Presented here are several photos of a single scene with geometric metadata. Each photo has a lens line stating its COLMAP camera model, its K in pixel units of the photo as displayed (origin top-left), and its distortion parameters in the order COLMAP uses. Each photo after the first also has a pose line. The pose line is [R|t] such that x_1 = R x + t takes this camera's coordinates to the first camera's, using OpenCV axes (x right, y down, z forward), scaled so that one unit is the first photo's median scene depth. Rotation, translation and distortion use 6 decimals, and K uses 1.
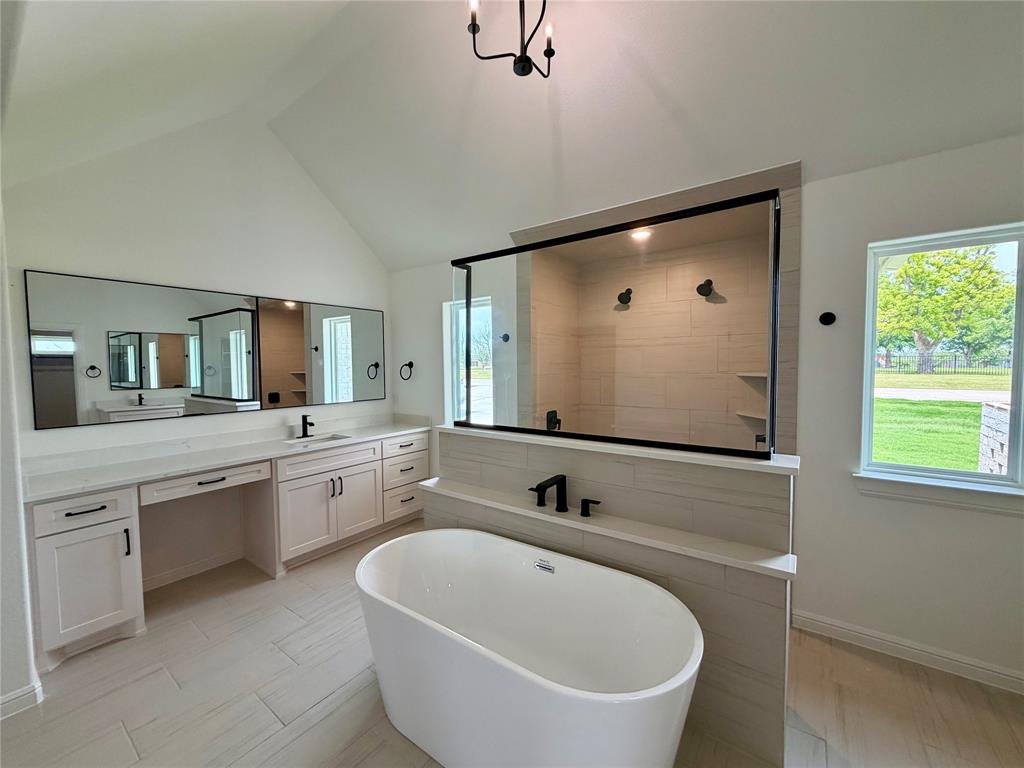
lens RADIAL K [[408.8, 0, 507.2], [0, 408.8, 383.8], [0, 0, 1]] dist [-0.000272, -0.000385]
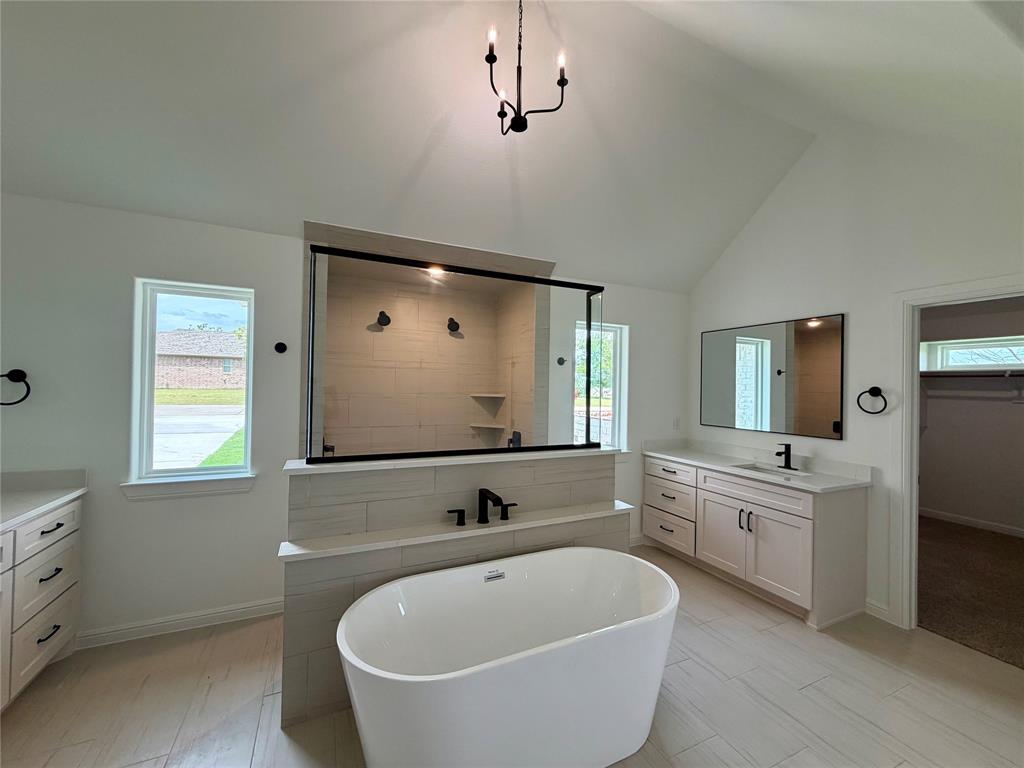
lens RADIAL K [[408.8, 0, 512.3], [0, 408.8, 381.4], [0, 0, 1]] dist [-0.000272, -0.000385]
pose [[0.480208, 0.031097, 0.876603, -0.589796], [0.016995, 0.998854, -0.044743, -0.007248], [-0.876990, 0.036384, 0.479129, 0.306518]]
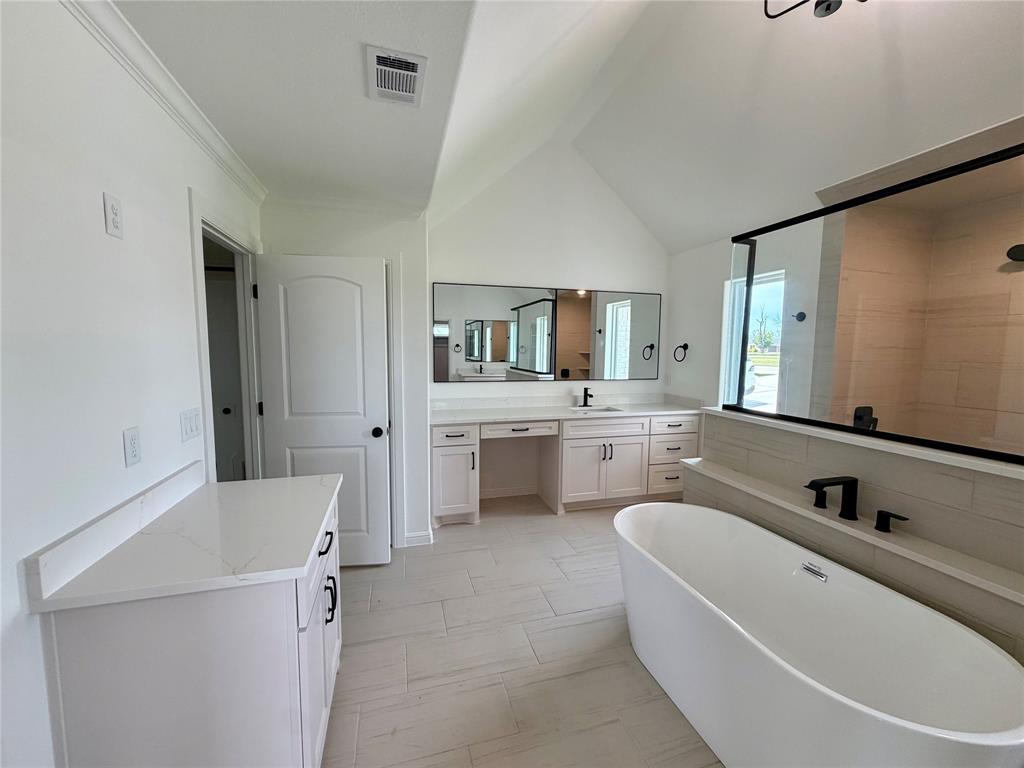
lens RADIAL K [[408.8, 0, 509.4], [0, 408.8, 382.6], [0, 0, 1]] dist [-0.000272, -0.000385]
pose [[0.789881, 0.068967, -0.609370, 0.056868], [-0.045007, 0.997496, 0.054555, 0.009268], [0.611607, -0.015666, 0.791007, -0.080666]]
